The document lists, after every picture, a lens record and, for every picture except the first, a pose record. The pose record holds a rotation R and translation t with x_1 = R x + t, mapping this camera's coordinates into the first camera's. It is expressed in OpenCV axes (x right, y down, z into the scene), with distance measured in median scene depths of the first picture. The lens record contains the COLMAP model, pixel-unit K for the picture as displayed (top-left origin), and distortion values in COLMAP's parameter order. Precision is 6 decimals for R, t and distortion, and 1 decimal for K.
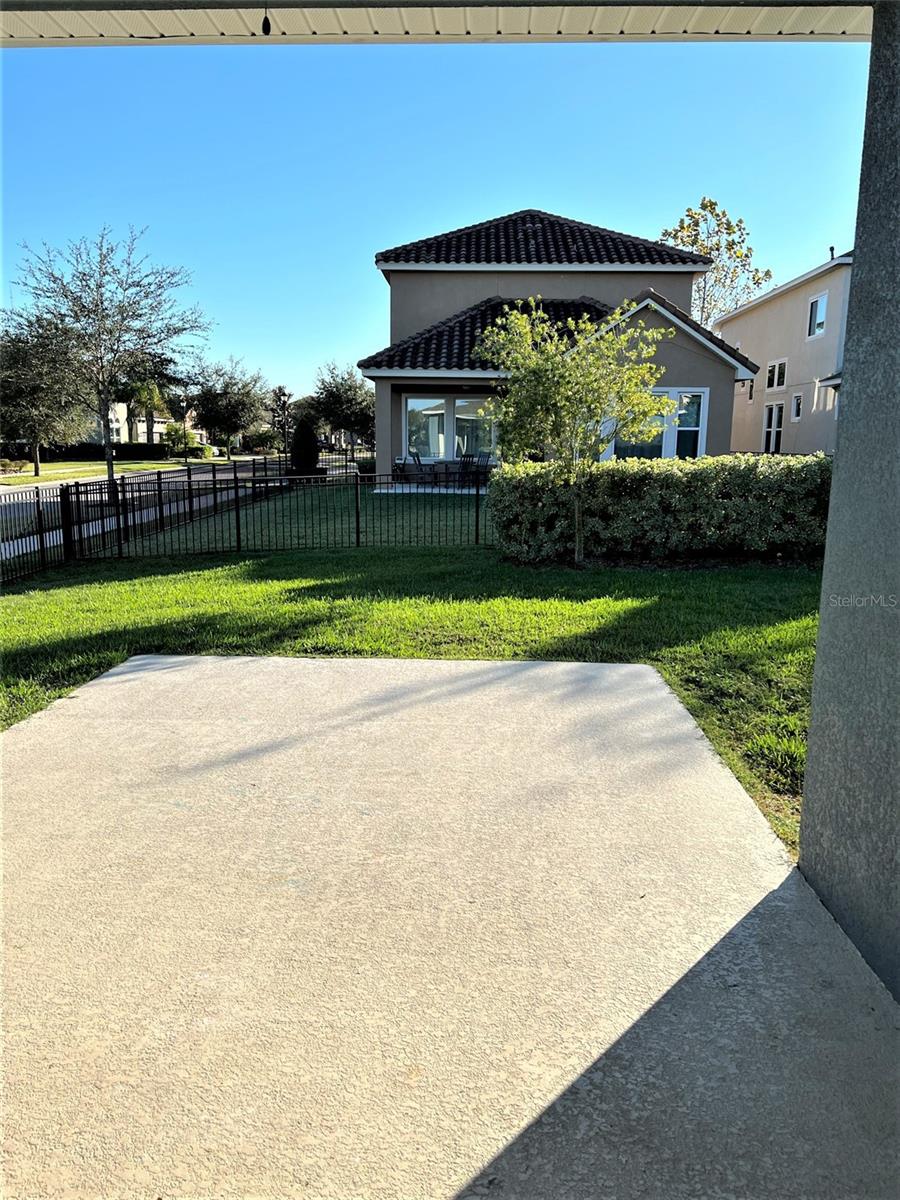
lens RADIAL K [[940.0, 0, 450.0], [0, 940.0, 600.0], [0, 0, 1]] dist [0.153929, -0.000386]
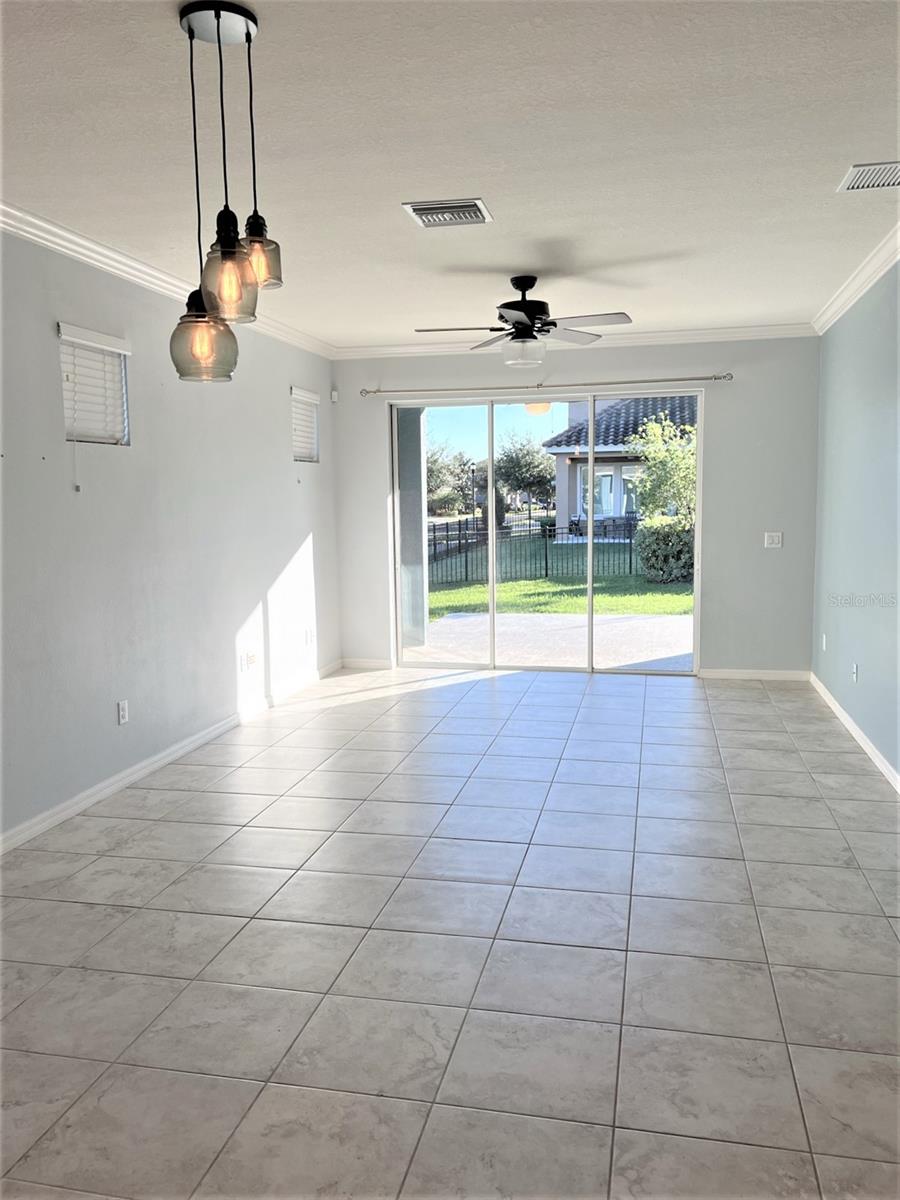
lens RADIAL K [[940.0, 0, 450.0], [0, 940.0, 600.0], [0, 0, 1]] dist [0.153929, -0.000386]
pose [[0.983010, -0.006135, -0.183451, 0.012736], [-0.005027, 0.998166, -0.060320, 0.039077], [0.183484, 0.060218, 0.981176, -0.263346]]
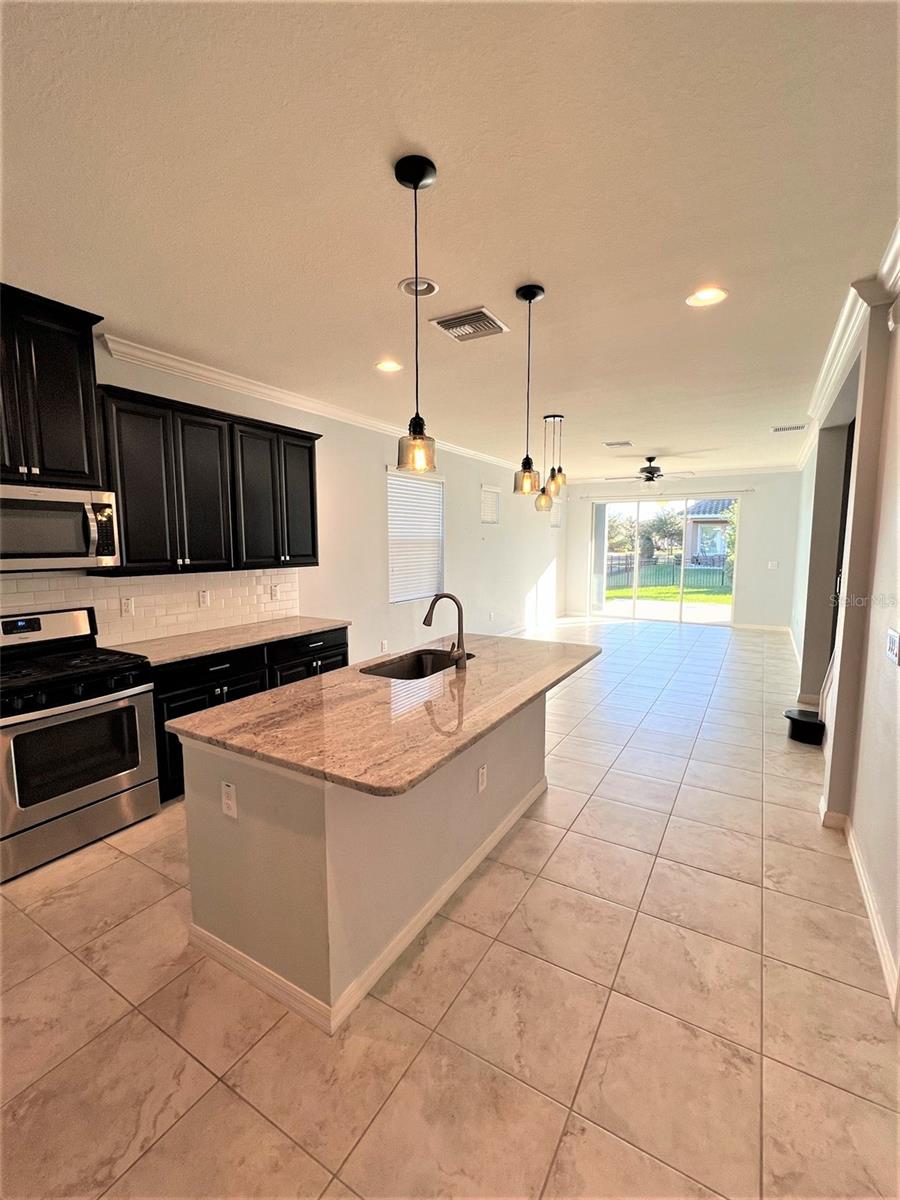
lens RADIAL K [[523.6, 0, 450.0], [0, 523.6, 600.0], [0, 0, 1]] dist [0.000259, 0.000058]
pose [[0.877539, 0.041032, -0.477746, 0.035240], [-0.070278, 0.996579, -0.043496, 0.055305], [0.474327, 0.071744, 0.877420, -0.361945]]
